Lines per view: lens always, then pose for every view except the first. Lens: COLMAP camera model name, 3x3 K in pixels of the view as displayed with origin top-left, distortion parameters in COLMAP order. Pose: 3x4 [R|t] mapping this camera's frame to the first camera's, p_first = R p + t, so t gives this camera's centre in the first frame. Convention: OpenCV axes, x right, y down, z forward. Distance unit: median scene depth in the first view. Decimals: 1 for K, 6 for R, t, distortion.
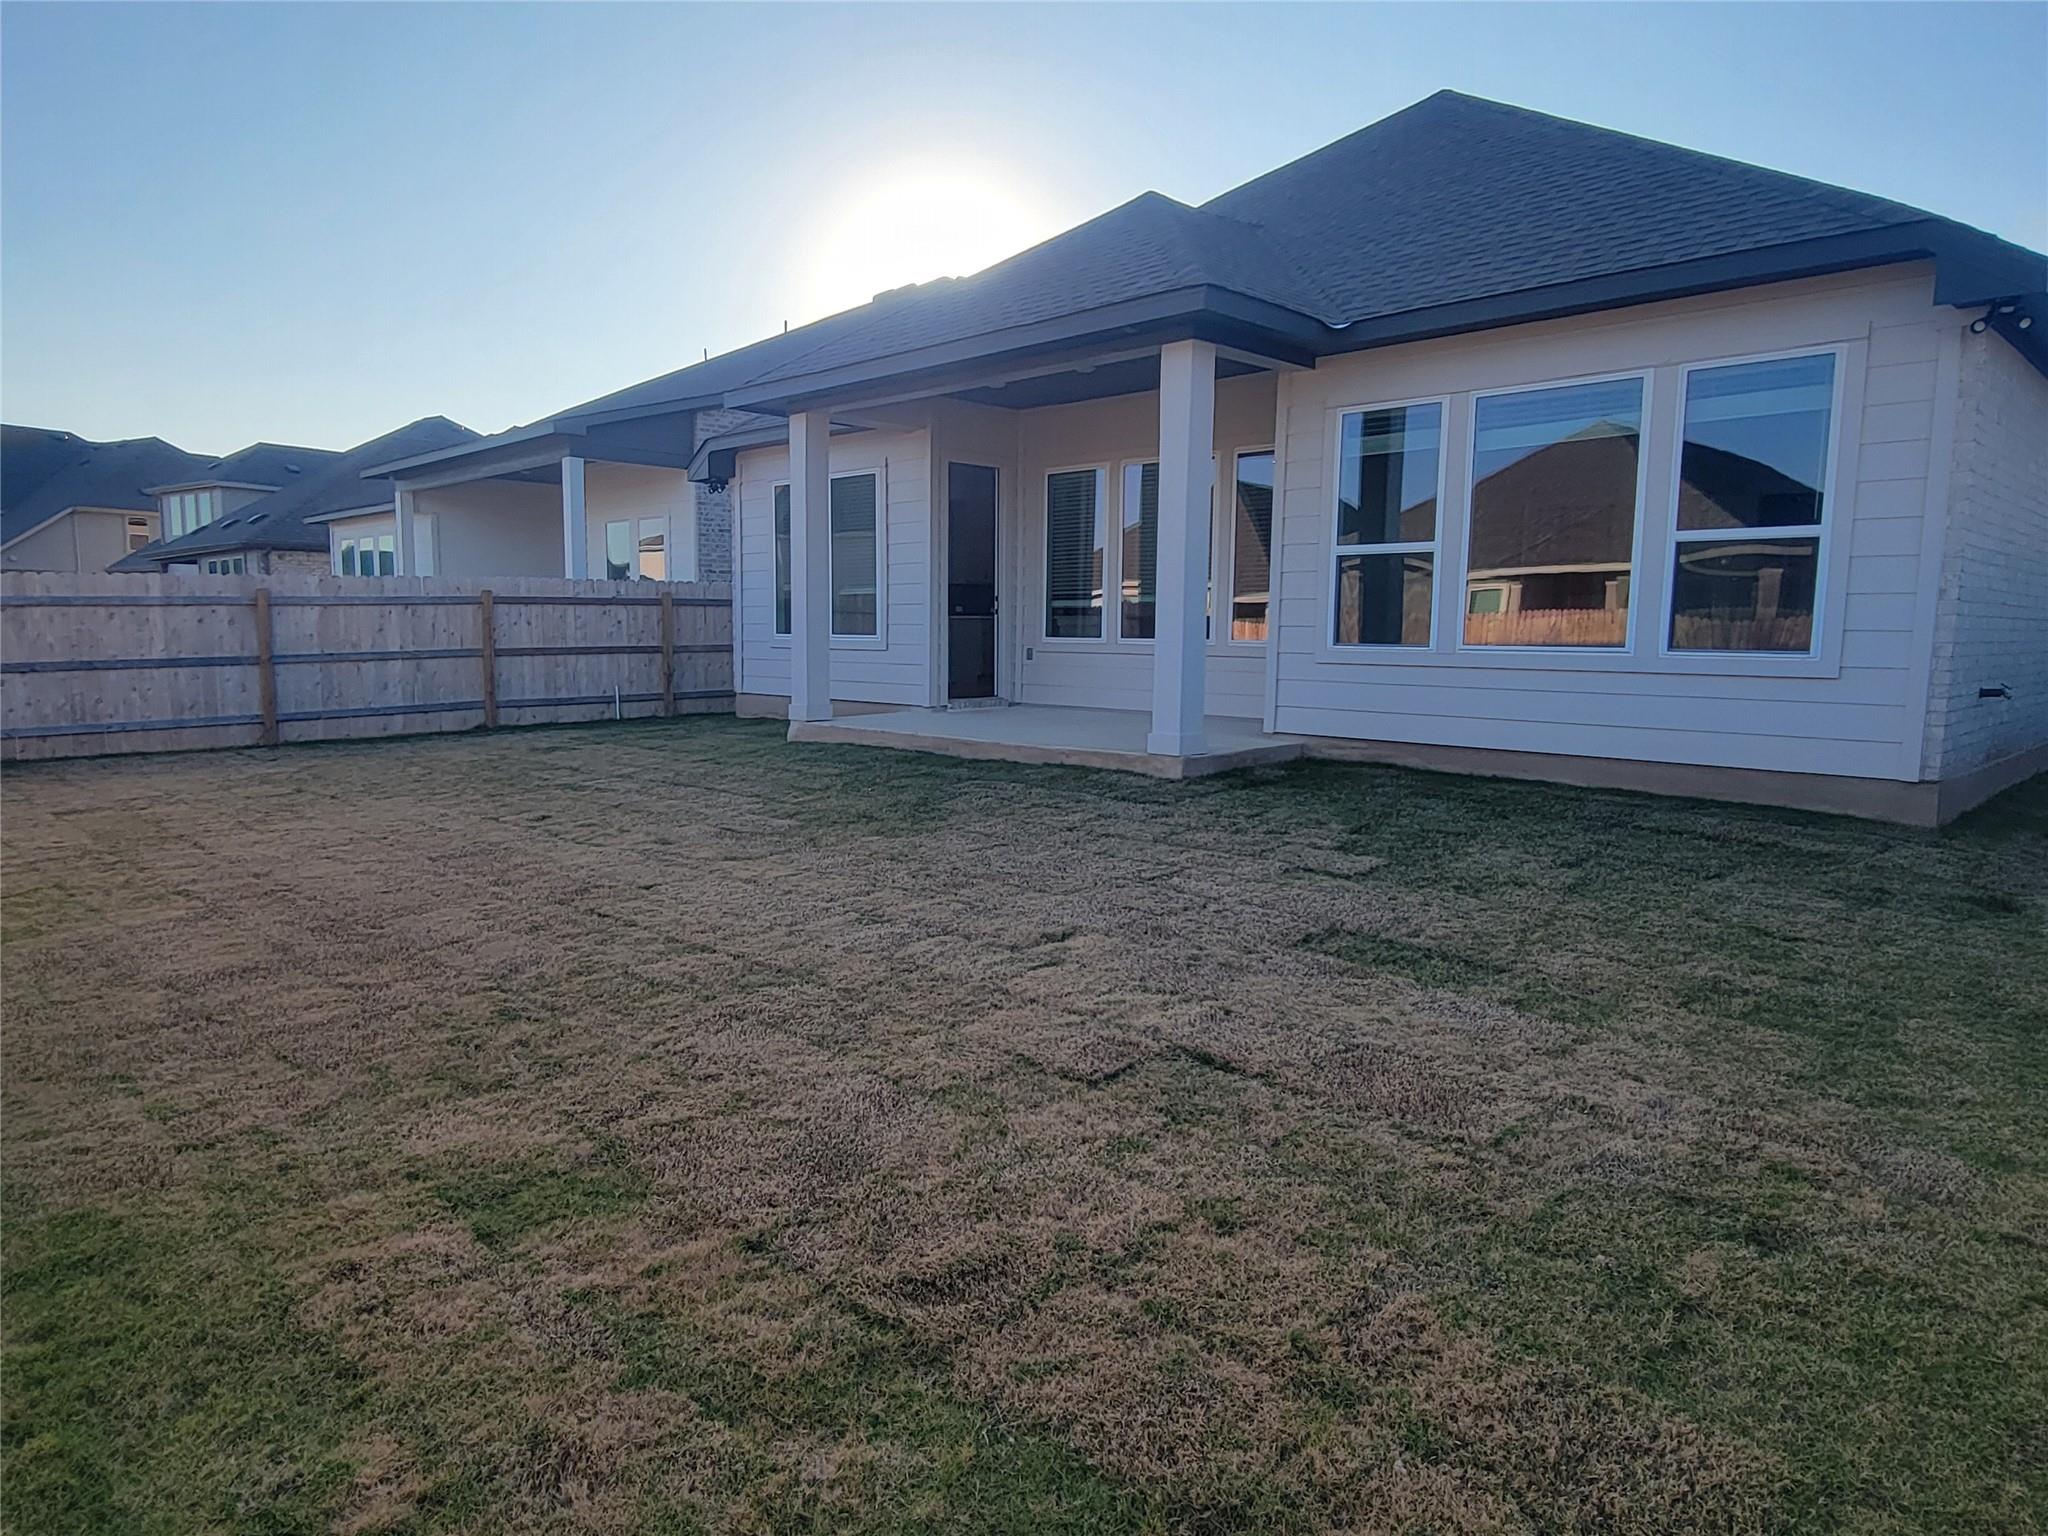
lens RADIAL K [[1268.5, 0, 1008.6], [0, 1268.5, 774.8], [0, 0, 1]] dist [-0.000086, -0.000745]
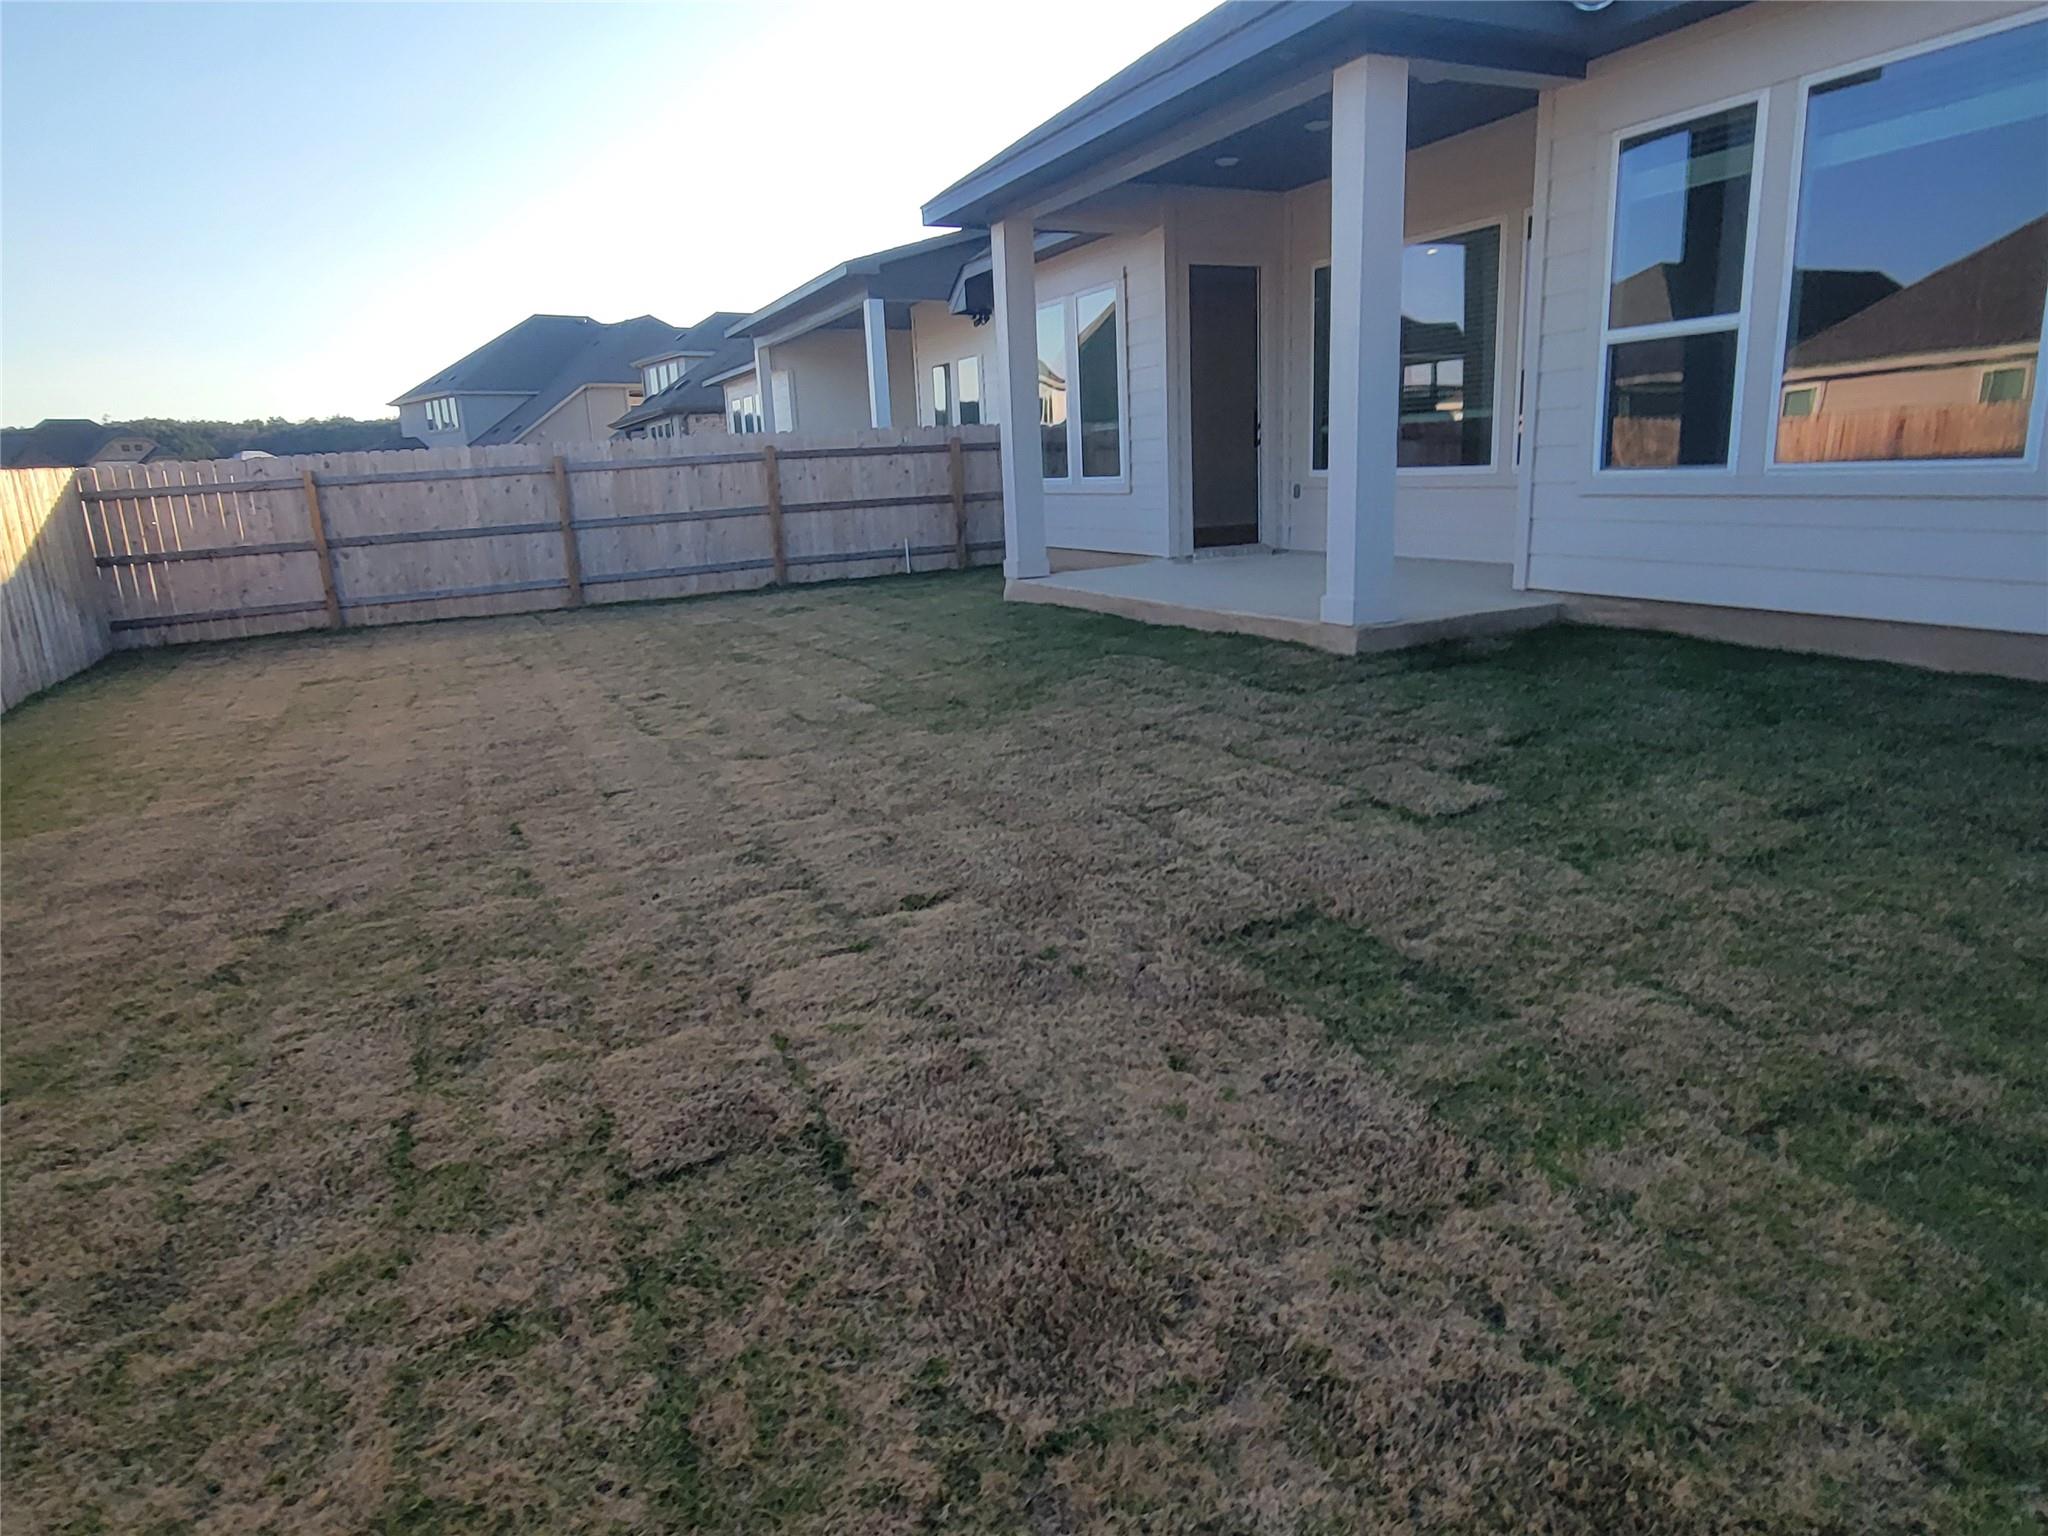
lens RADIAL K [[1268.5, 0, 1029.4], [0, 1268.5, 762.2], [0, 0, 1]] dist [-0.000086, -0.000745]
pose [[0.945046, 0.028220, -0.325718, 0.333646], [0.010607, 0.993097, 0.116818, -0.040588], [0.326766, -0.113854, 0.938222, 0.317739]]
